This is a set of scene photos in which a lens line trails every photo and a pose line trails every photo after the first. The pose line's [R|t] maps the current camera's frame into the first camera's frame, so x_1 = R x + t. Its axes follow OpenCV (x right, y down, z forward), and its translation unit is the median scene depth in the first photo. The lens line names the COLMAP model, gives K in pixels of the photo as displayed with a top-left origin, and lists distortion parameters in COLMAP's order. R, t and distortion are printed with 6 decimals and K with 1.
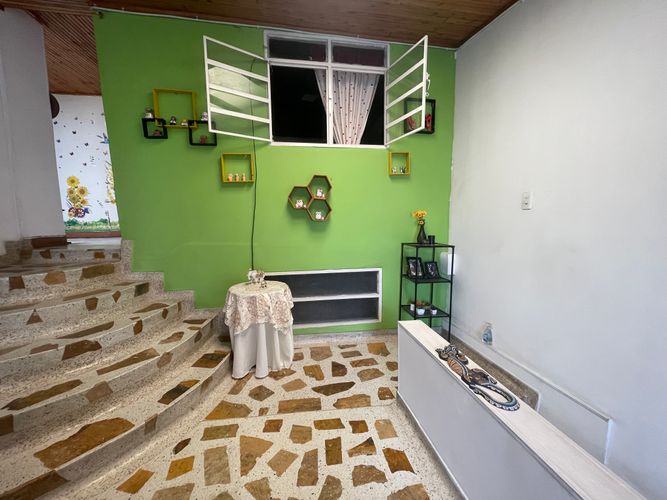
lens RADIAL K [[269.2, 0, 334.5], [0, 269.2, 252.5], [0, 0, 1]] dist [-0.015638, 0.001722]
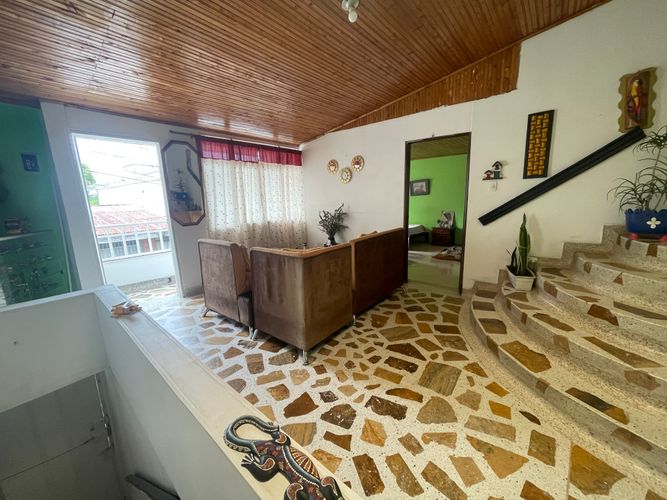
lens RADIAL K [[269.2, 0, 329.5], [0, 269.2, 249.7], [0, 0, 1]] dist [-0.015638, 0.001722]
pose [[-0.776185, 0.144051, -0.613829, 0.573832], [-0.046352, 0.957880, 0.283403, -0.154633], [0.628800, 0.248425, -0.736815, 1.107833]]
